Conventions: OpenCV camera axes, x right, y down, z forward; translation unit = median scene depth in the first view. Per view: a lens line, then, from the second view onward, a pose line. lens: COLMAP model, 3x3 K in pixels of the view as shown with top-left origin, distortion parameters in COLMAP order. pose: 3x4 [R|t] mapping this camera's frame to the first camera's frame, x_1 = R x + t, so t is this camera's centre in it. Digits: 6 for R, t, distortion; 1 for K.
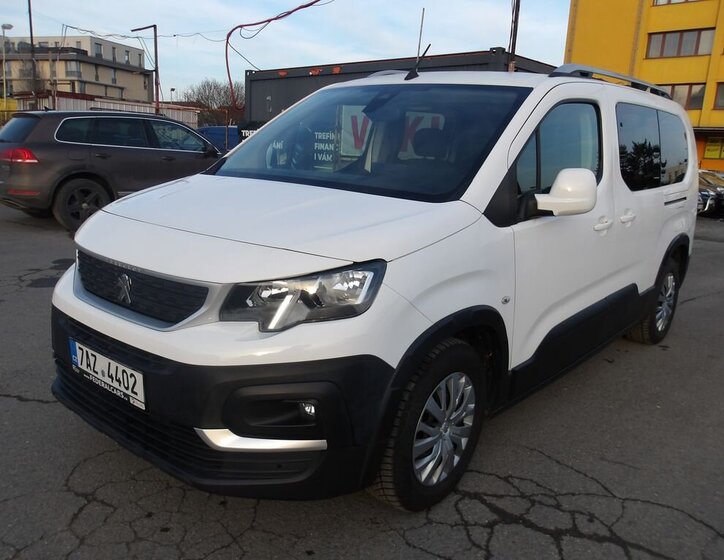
lens RADIAL K [[607.8, 0, 364.7], [0, 607.8, 284.3], [0, 0, 1]] dist [-0.003953, 0.029631]
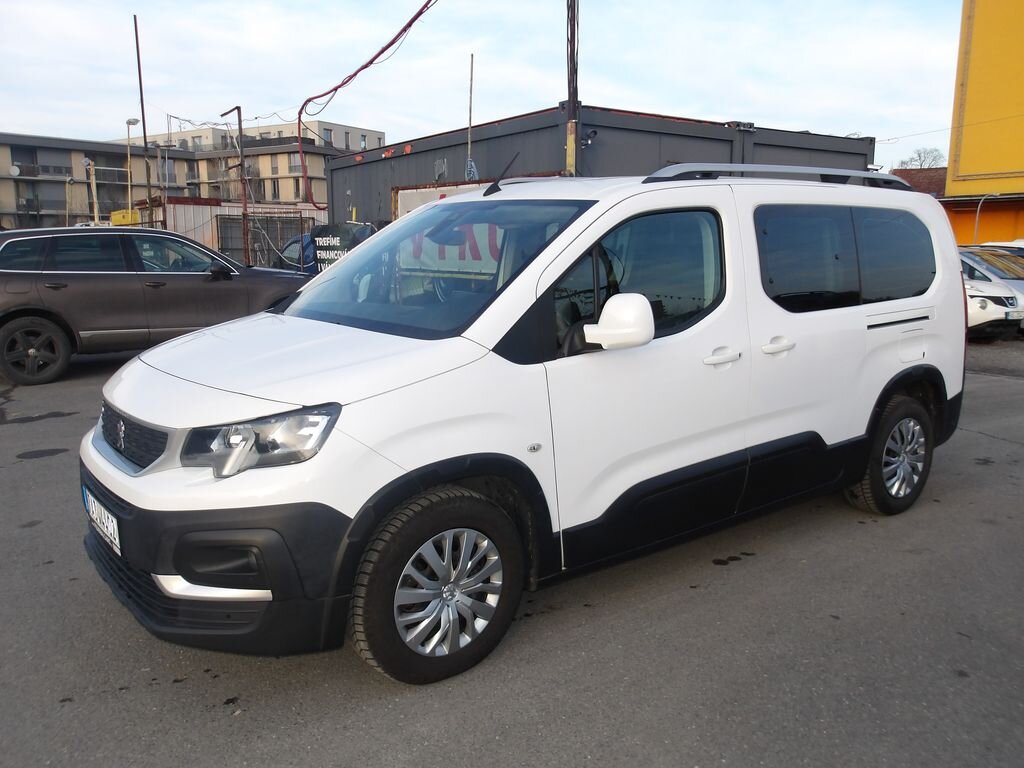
lens RADIAL K [[837.2, 0, 508.1], [0, 837.2, 387.3], [0, 0, 1]] dist [-0.001435, 0.013392]
pose [[0.980436, -0.010118, -0.196580, 0.434243], [-0.000798, 0.998466, -0.055369, 0.005732], [0.196838, 0.054443, 0.978923, -0.186308]]
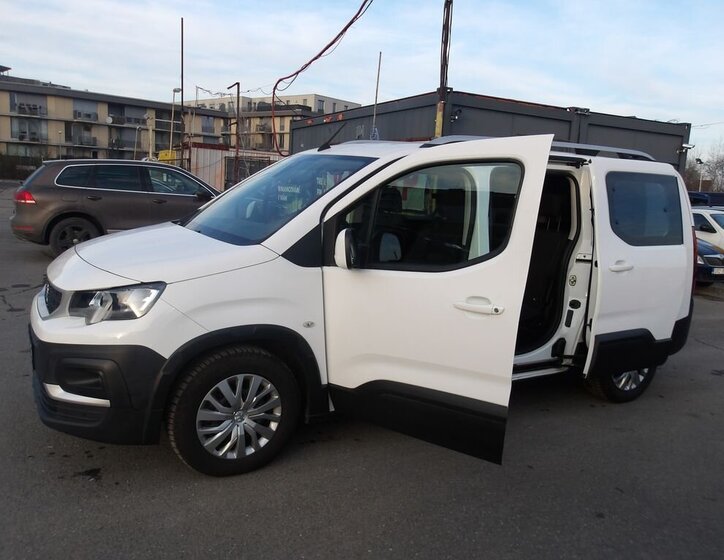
lens RADIAL K [[607.8, 0, 361.5], [0, 607.8, 285.8], [0, 0, 1]] dist [-0.003953, 0.029631]
pose [[0.946496, 0.064138, -0.316277, 0.733687], [-0.086824, 0.994525, -0.058151, 0.009538], [0.310816, 0.082500, 0.946883, -0.174731]]
